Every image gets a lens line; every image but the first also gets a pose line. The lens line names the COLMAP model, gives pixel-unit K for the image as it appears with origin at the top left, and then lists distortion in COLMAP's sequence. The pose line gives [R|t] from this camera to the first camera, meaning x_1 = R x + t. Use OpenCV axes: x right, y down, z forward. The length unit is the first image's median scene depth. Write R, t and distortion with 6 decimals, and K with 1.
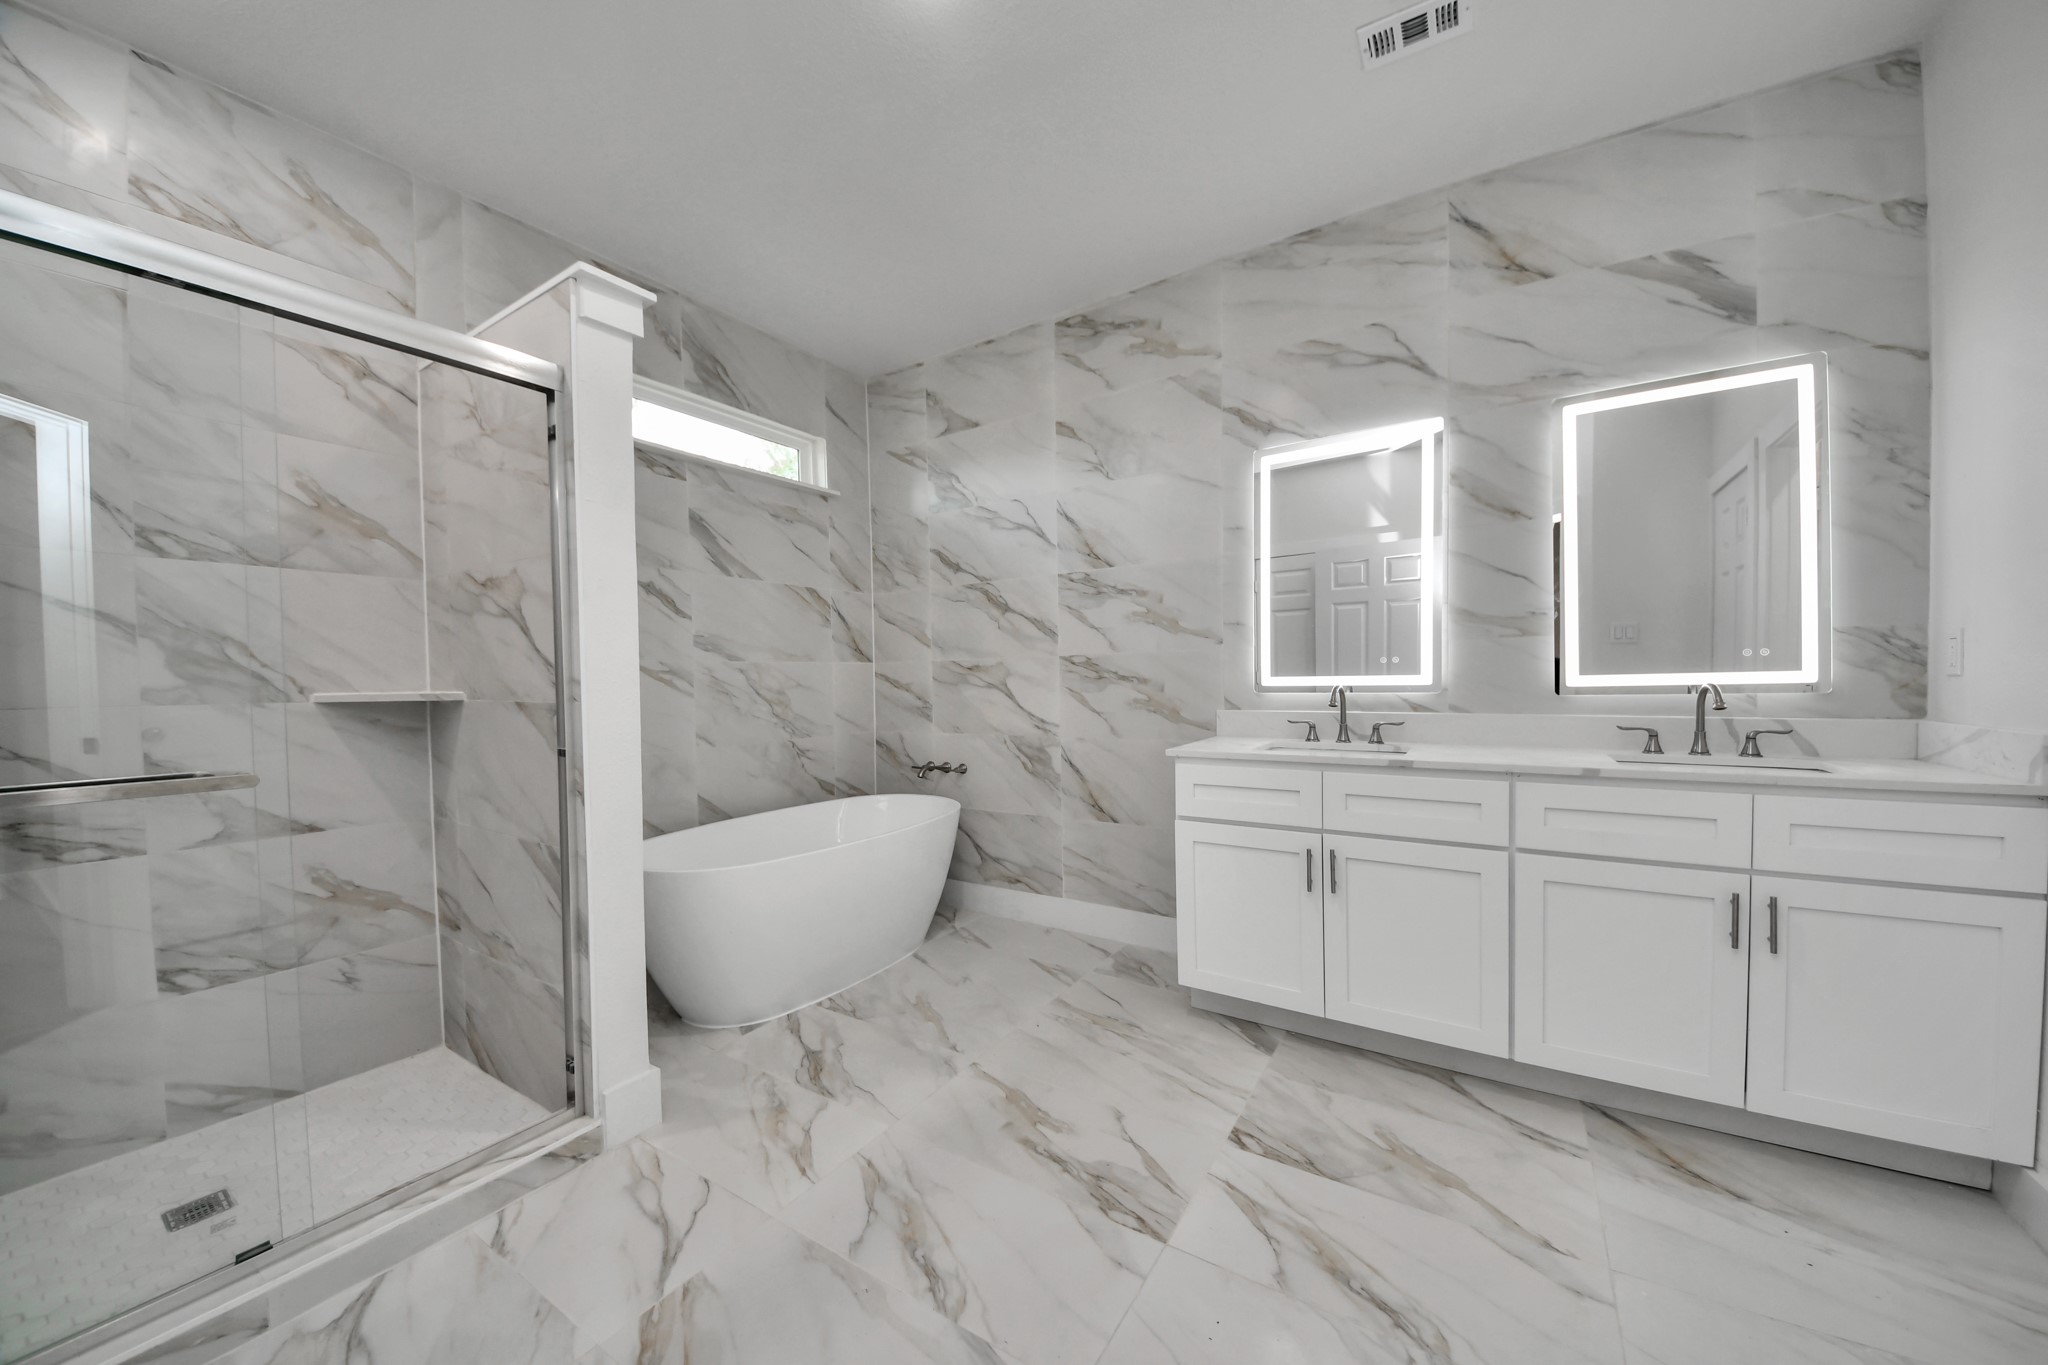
lens RADIAL K [[728.6, 0, 1020.9], [0, 728.6, 697.9], [0, 0, 1]] dist [0.025633, -0.016888]
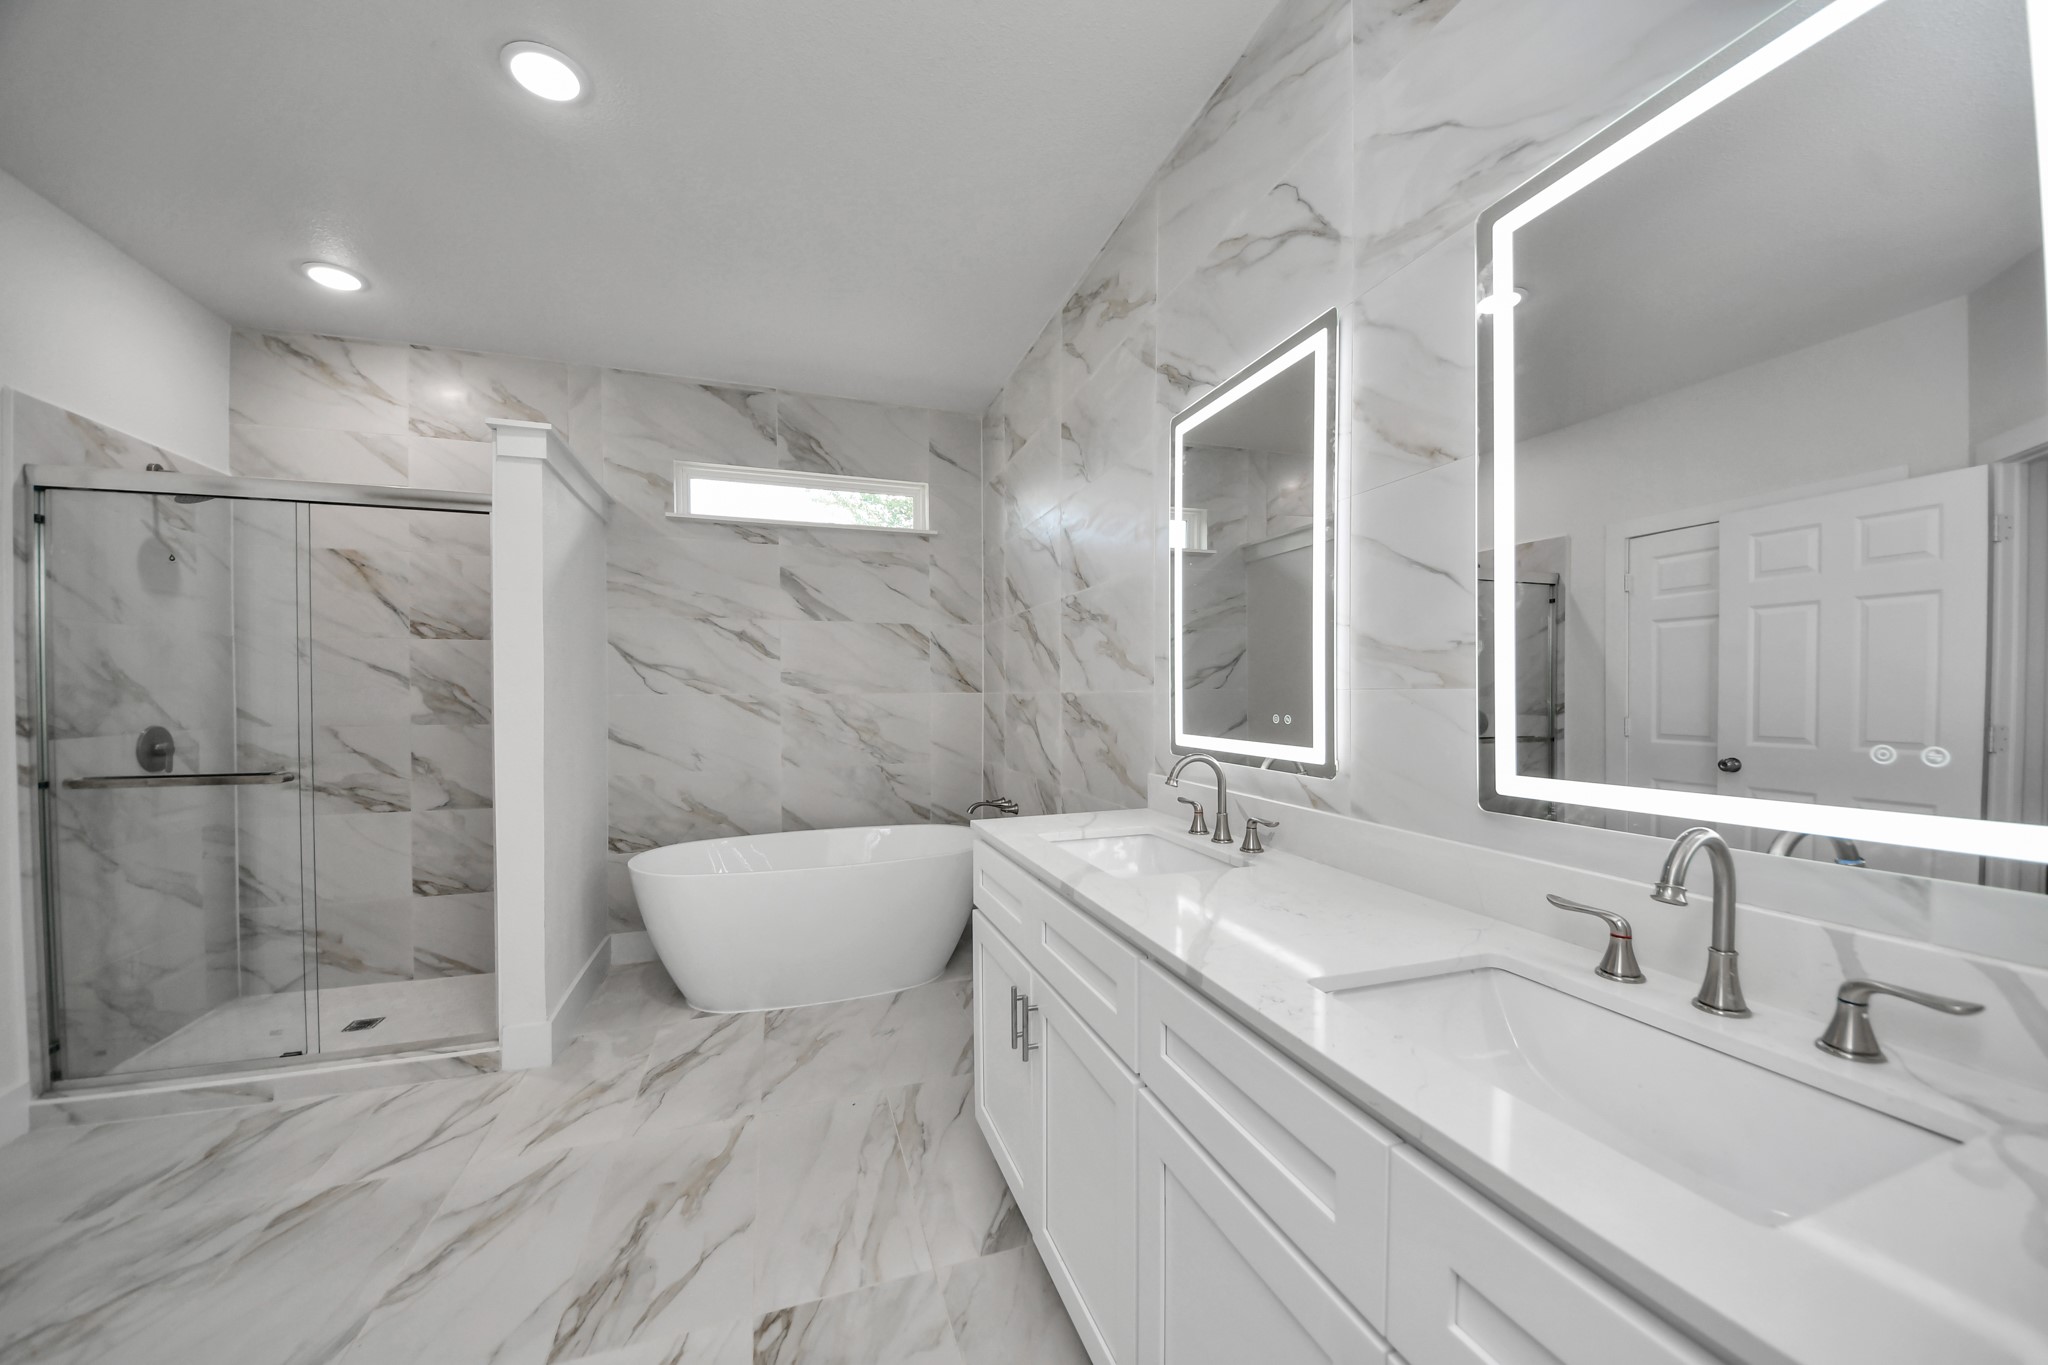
lens RADIAL K [[725.4, 0, 1013.1], [0, 725.4, 699.4], [0, 0, 1]] dist [0.023064, -0.016428]
pose [[0.782167, 0.020335, -0.622737, 0.587431], [-0.026558, 0.999647, -0.000715, -0.051574], [0.622503, 0.017098, 0.782431, 0.313668]]
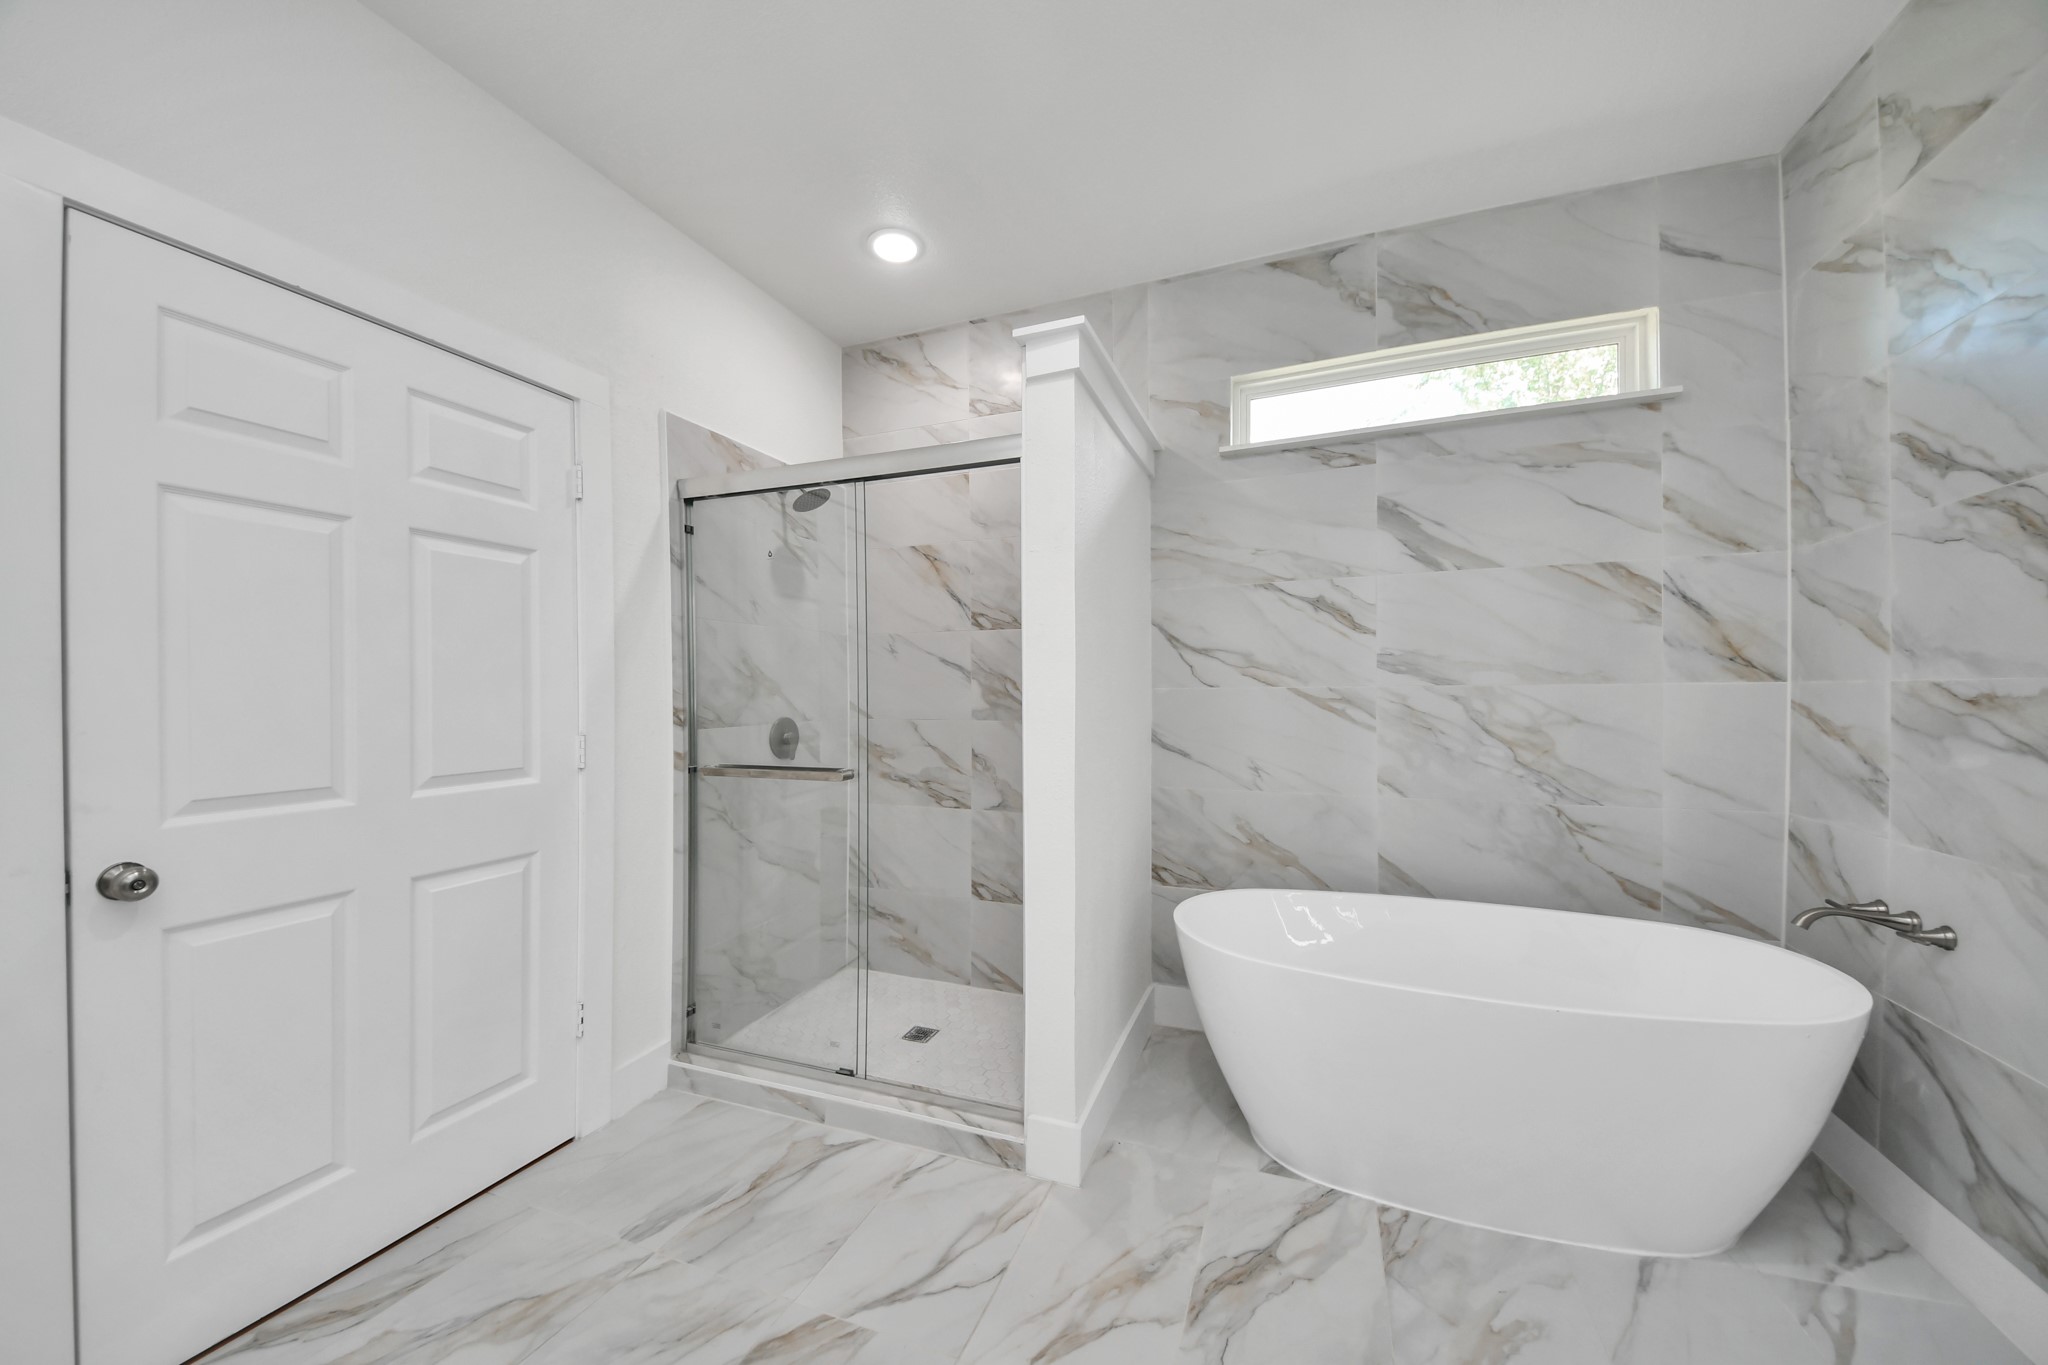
lens RADIAL K [[728.6, 0, 1020.9], [0, 728.6, 697.9], [0, 0, 1]] dist [0.025633, -0.016888]
pose [[0.204075, 0.021836, -0.978712, 0.258635], [-0.023987, 0.999563, 0.017299, -0.042285], [0.978661, 0.019946, 0.204510, 0.458559]]
